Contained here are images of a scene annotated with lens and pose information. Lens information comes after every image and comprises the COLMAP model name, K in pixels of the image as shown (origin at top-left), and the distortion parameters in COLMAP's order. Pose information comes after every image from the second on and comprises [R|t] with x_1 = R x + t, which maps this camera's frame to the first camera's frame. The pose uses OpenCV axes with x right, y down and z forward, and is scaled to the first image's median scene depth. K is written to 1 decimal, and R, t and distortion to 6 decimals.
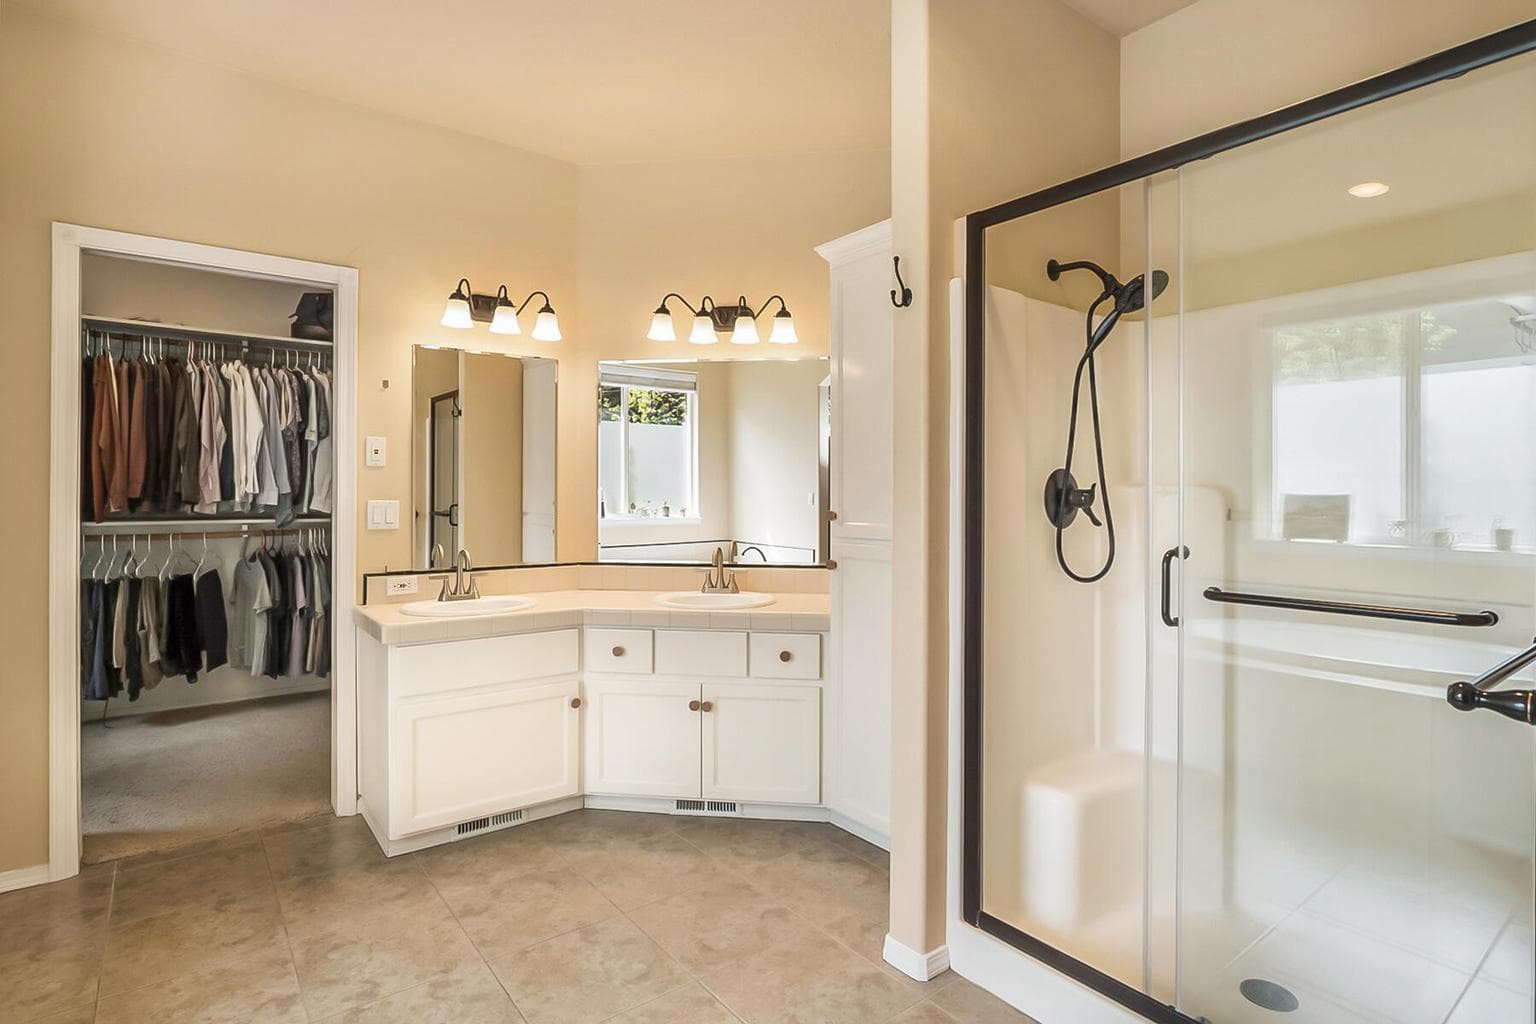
lens RADIAL K [[780.2, 0, 770.2], [0, 780.2, 491.4], [0, 0, 1]] dist [-0.021445, 0.010231]
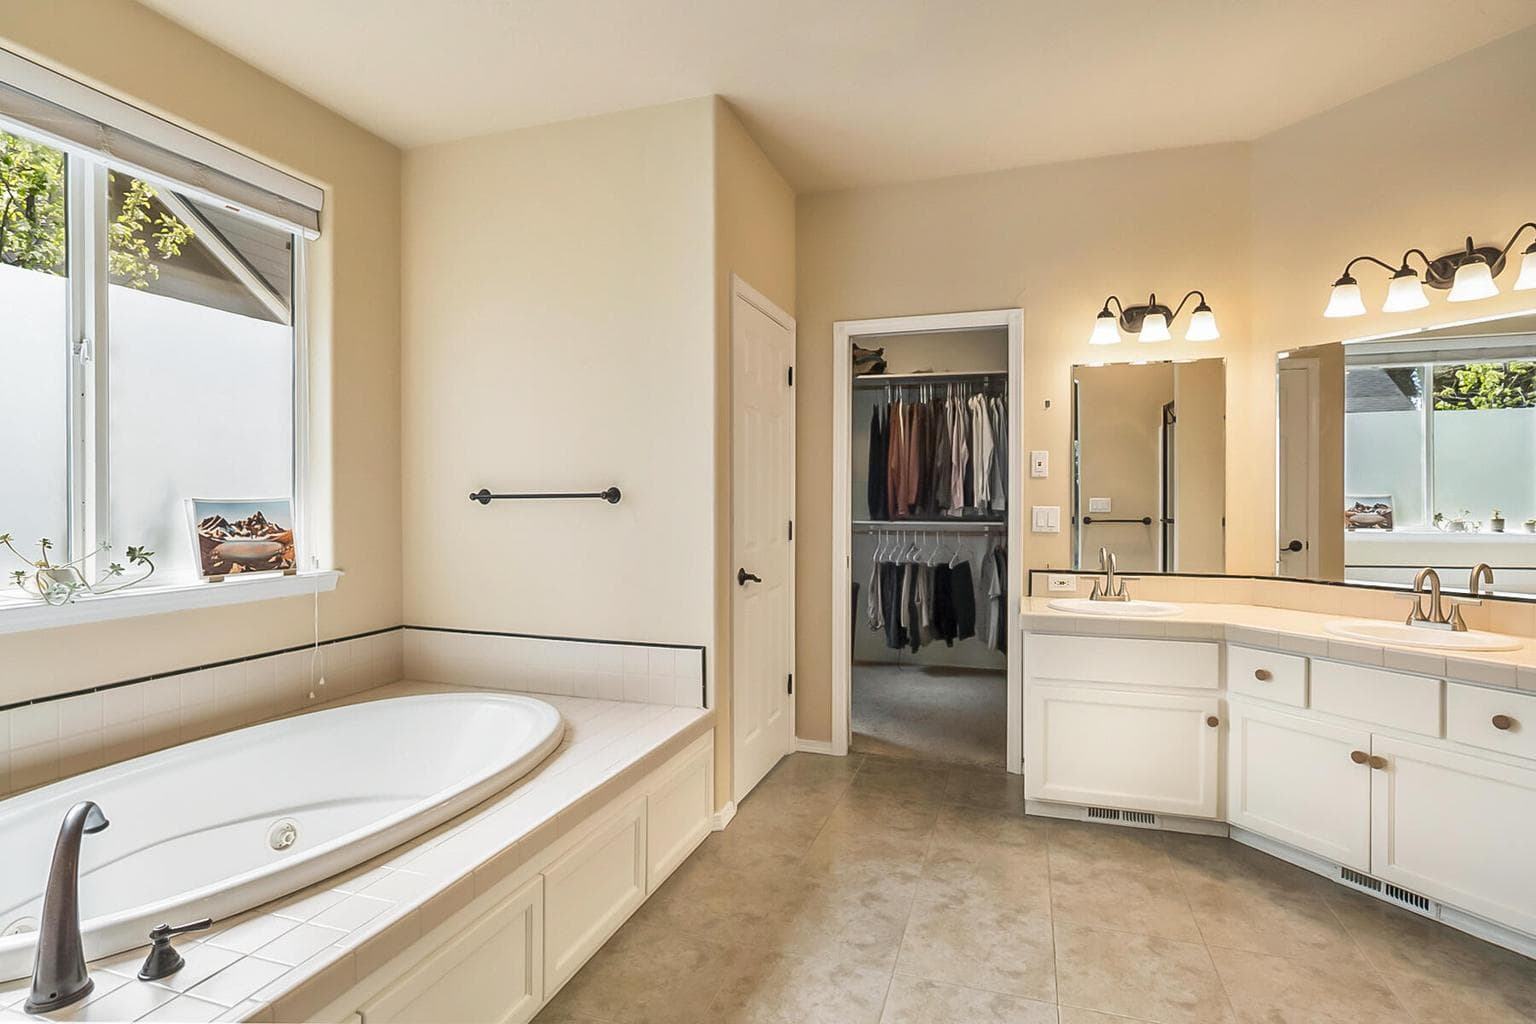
lens RADIAL K [[780.1, 0, 771.2], [0, 780.1, 499.3], [0, 0, 1]] dist [-0.023355, 0.010674]
pose [[0.560847, -0.002987, -0.827914, 0.223884], [0.002489, 0.999995, -0.001922, 0.002430], [0.827916, -0.000983, 0.560852, 0.028820]]
